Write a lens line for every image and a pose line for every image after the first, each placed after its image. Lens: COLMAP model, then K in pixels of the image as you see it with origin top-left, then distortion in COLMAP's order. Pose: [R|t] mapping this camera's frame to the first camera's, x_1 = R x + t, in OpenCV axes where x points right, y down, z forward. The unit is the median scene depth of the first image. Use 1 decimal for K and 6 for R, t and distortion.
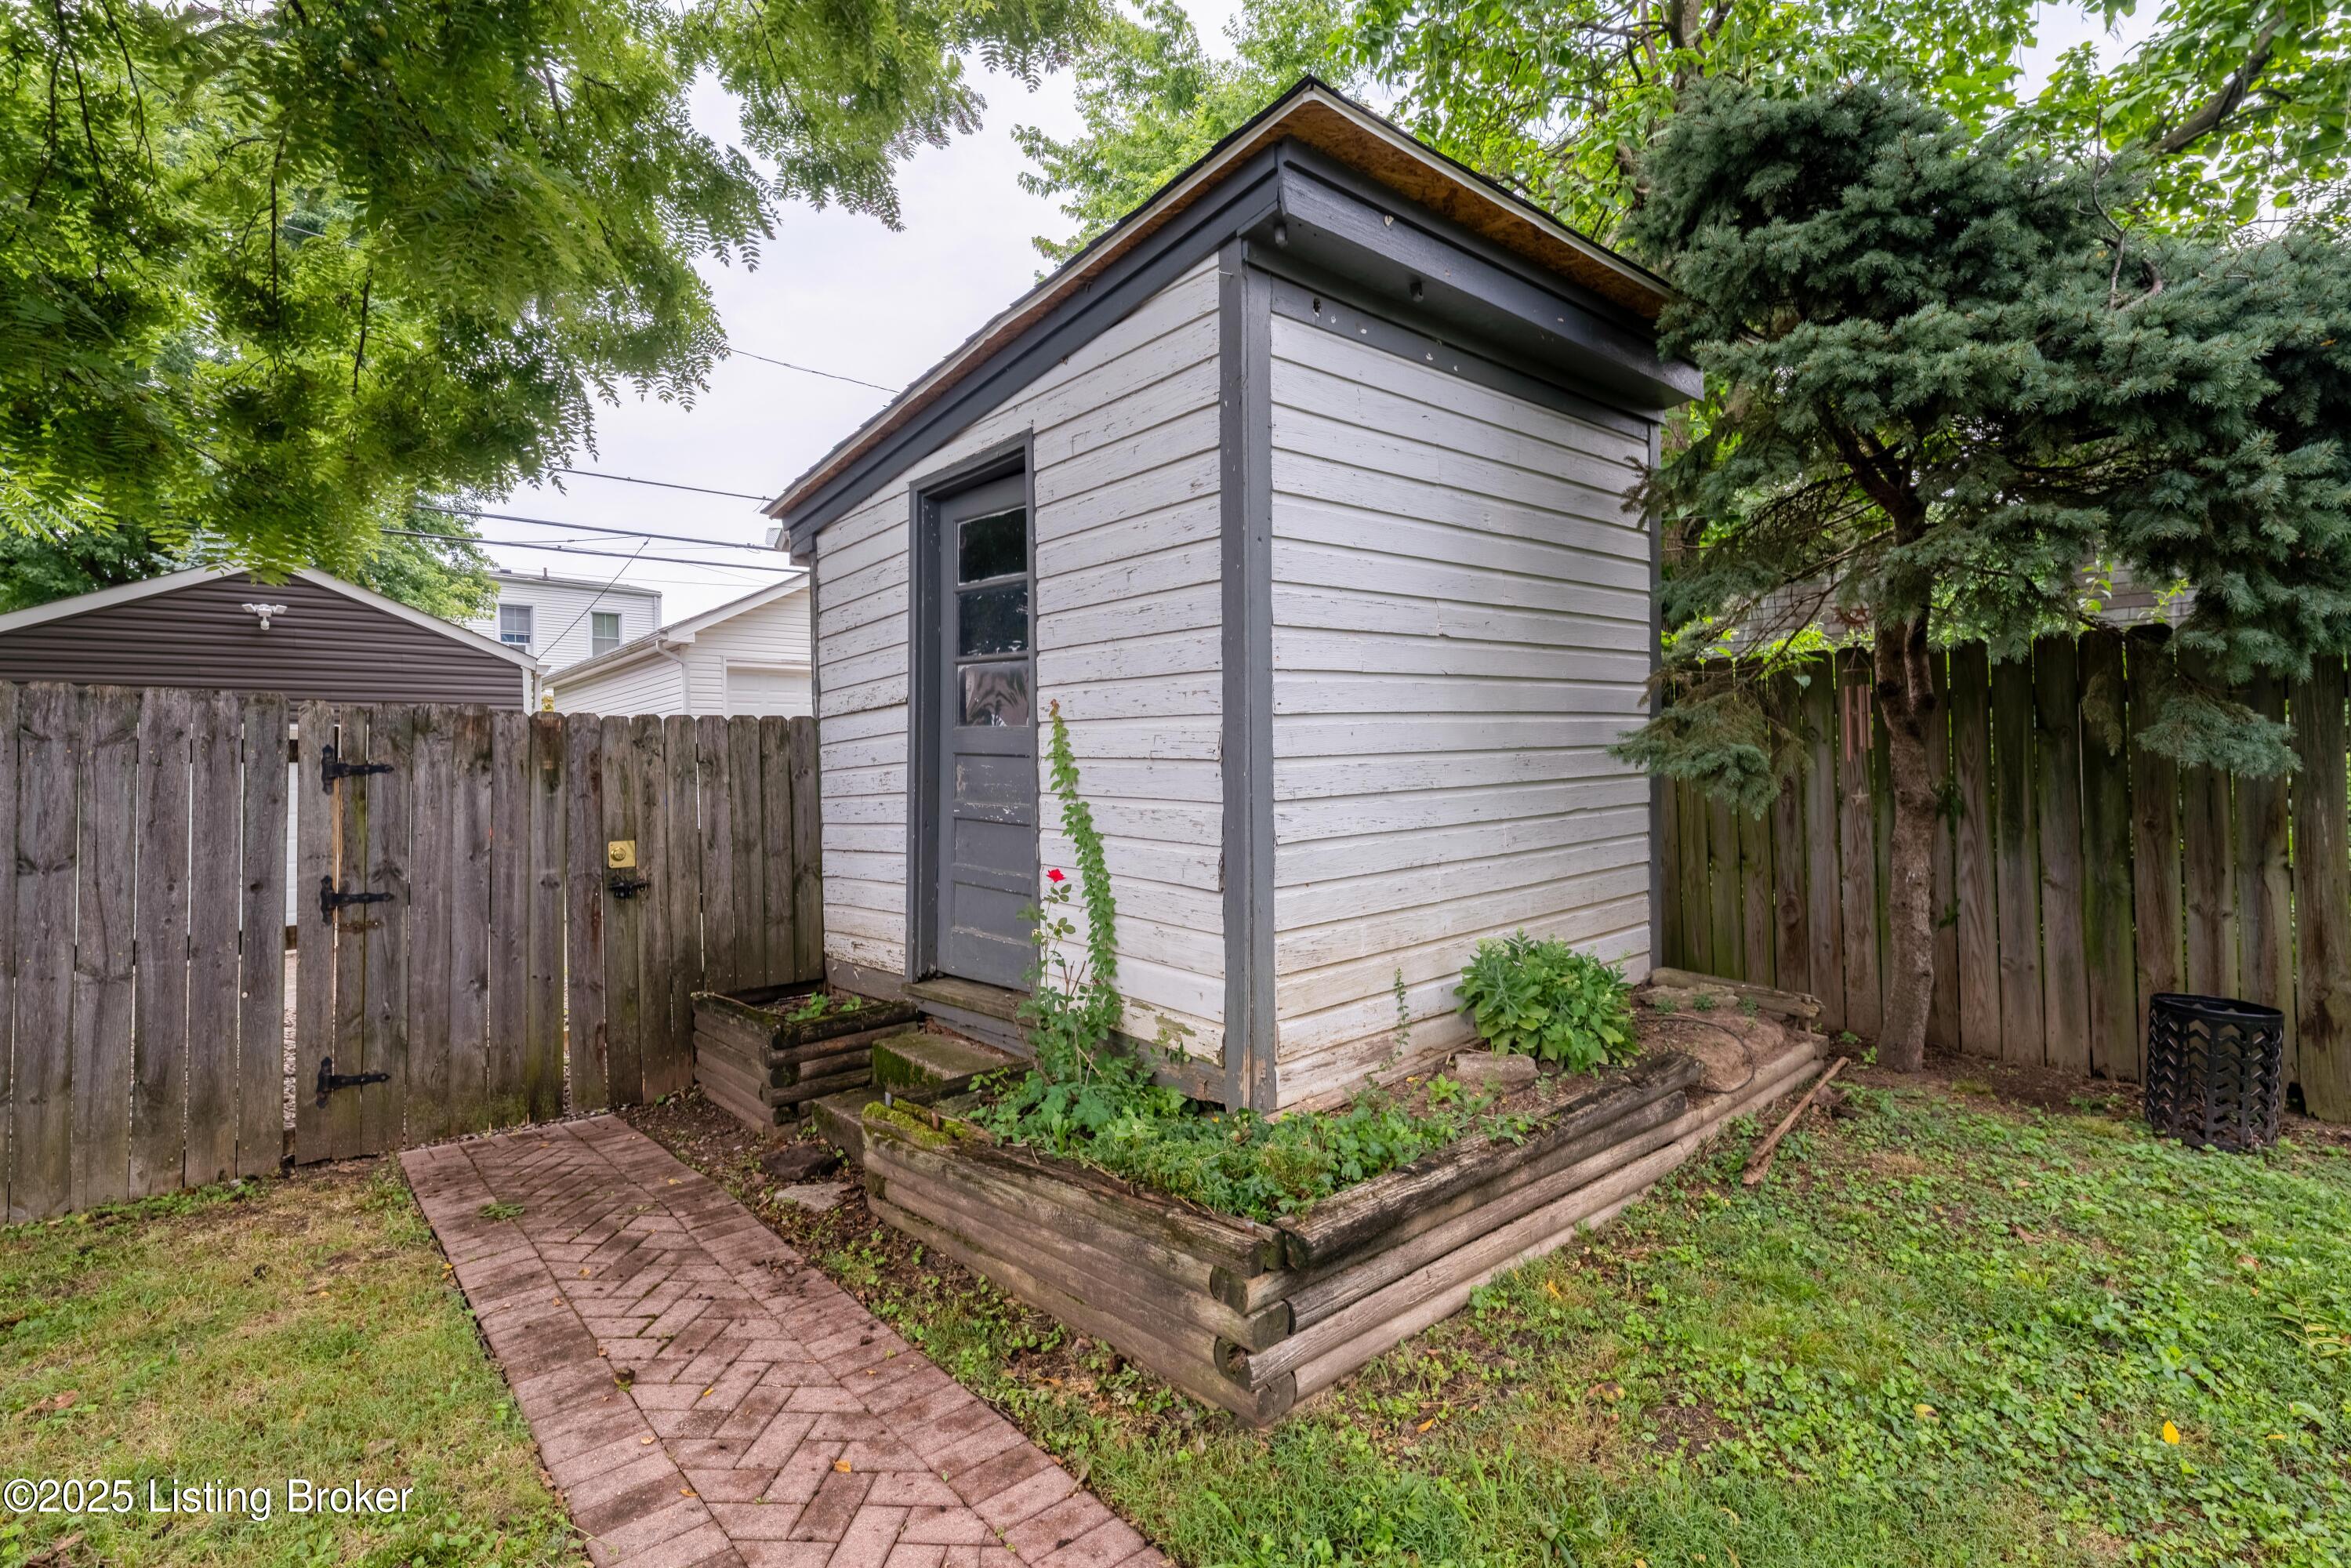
lens RADIAL K [[1092.8, 0, 1182.0], [0, 1092.8, 767.9], [0, 0, 1]] dist [0.000390, 0.000093]
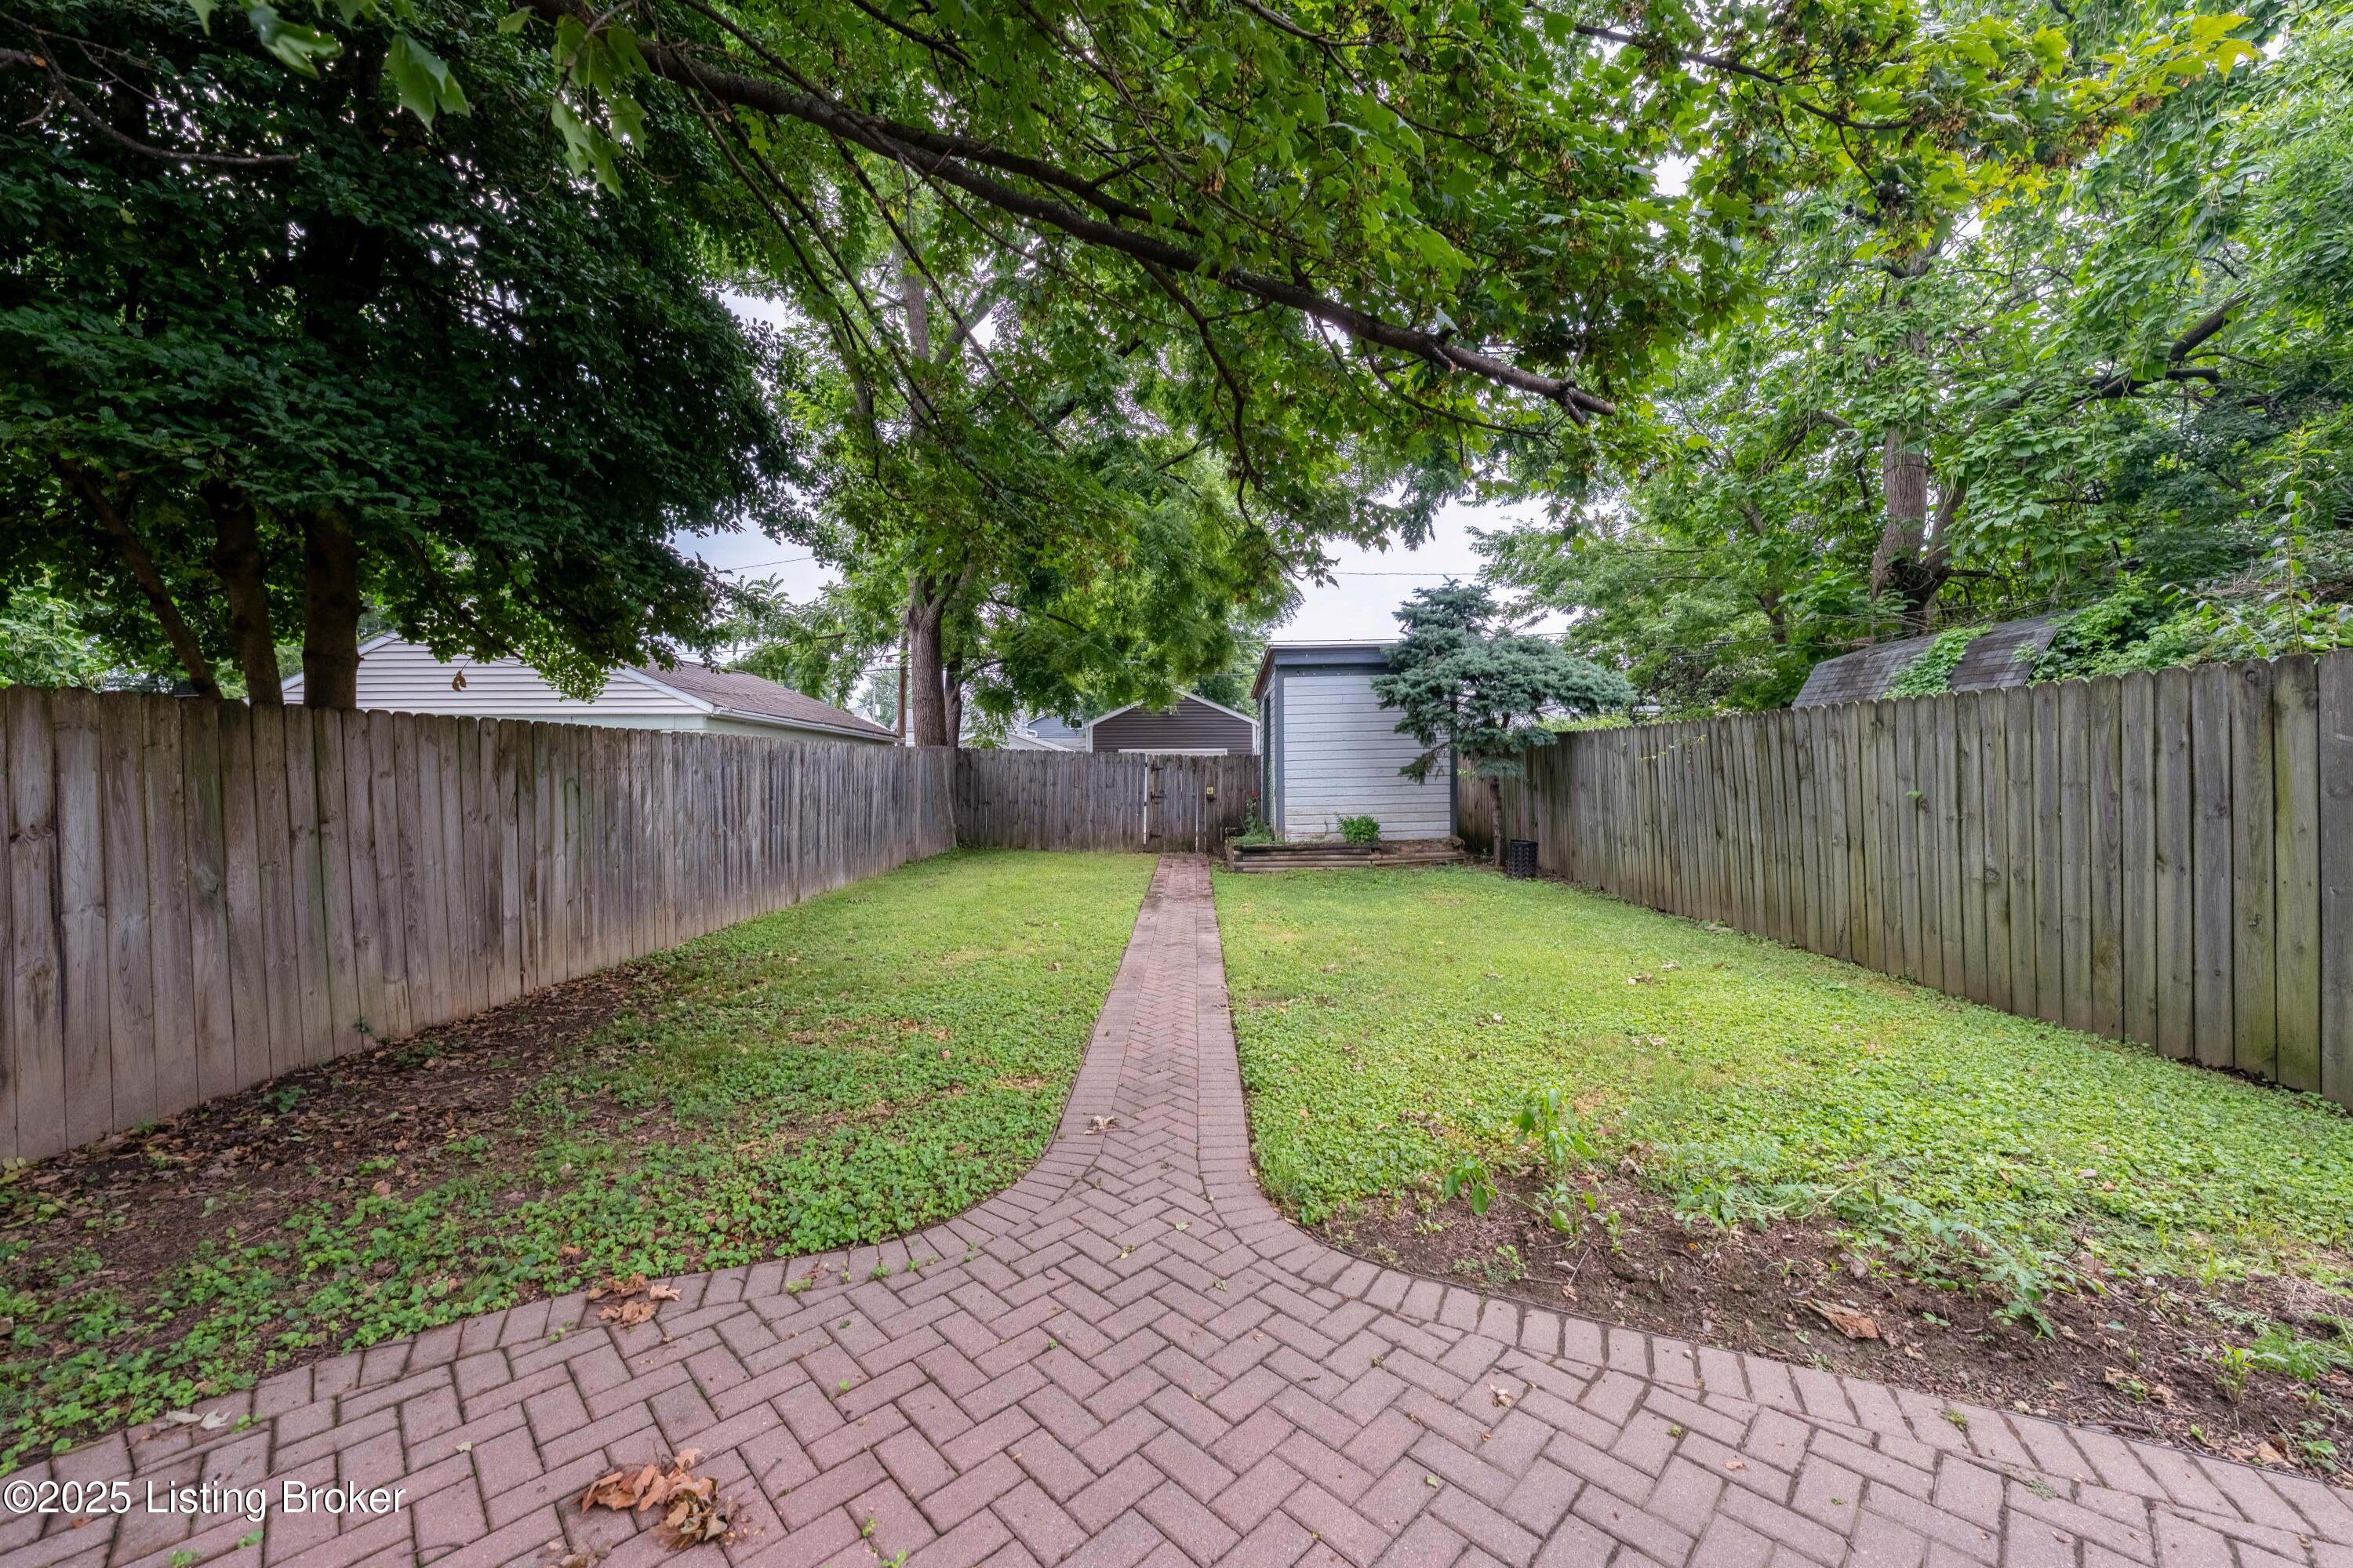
lens RADIAL K [[874.3, 0, 1175.5], [0, 874.3, 773.0], [0, 0, 1]] dist [0.001671, -0.000888]
pose [[0.733538, 0.015555, -0.679471, 2.029249], [-0.008011, 0.999867, 0.014241, -0.038117], [0.679601, -0.005003, 0.733565, -1.849901]]
